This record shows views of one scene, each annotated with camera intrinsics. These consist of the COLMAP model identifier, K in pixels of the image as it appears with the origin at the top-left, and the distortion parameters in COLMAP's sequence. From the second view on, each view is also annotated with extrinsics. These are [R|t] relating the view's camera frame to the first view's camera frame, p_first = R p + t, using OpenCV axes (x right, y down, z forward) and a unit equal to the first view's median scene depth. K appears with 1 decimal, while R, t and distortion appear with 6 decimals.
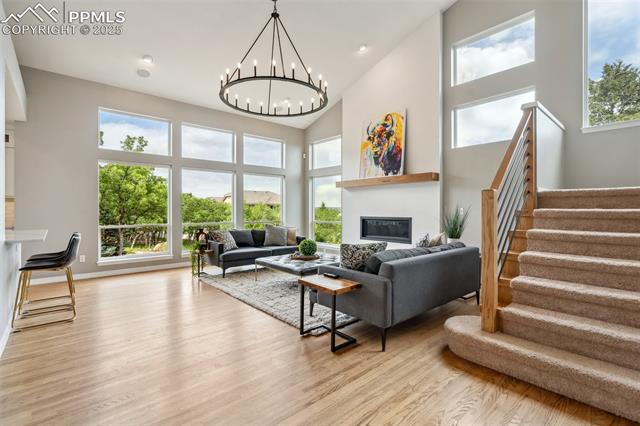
lens RADIAL K [[294.1, 0, 317.2], [0, 294.1, 211.1], [0, 0, 1]] dist [-0.002592, -0.000068]
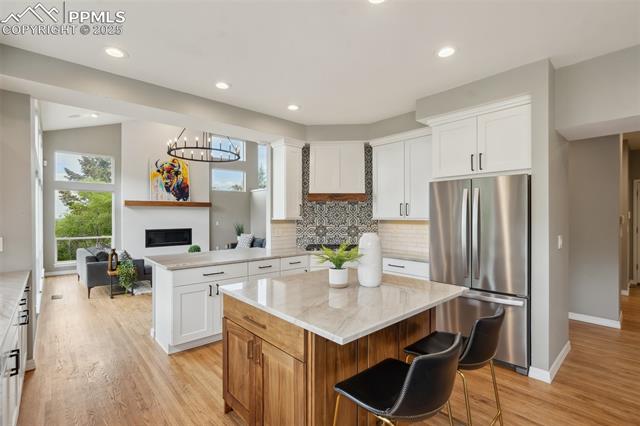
lens RADIAL K [[294.1, 0, 318.2], [0, 294.1, 215.6], [0, 0, 1]] dist [-0.002592, -0.000068]
pose [[-0.013447, 0.003079, 0.999905, -1.280223], [0.007250, 0.999969, -0.002981, -0.037634], [-0.999883, 0.007209, -0.013469, 0.318750]]
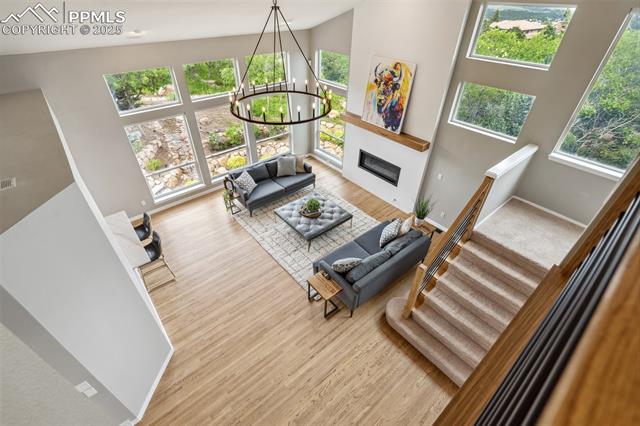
lens RADIAL K [[294.1, 0, 317.2], [0, 294.1, 214.0], [0, 0, 1]] dist [-0.002592, -0.000068]
pose [[0.999637, 0.022446, -0.014881, 0.006668], [-0.008572, 0.789024, 0.614303, -0.543018], [0.025530, -0.613953, 0.788930, -0.052052]]
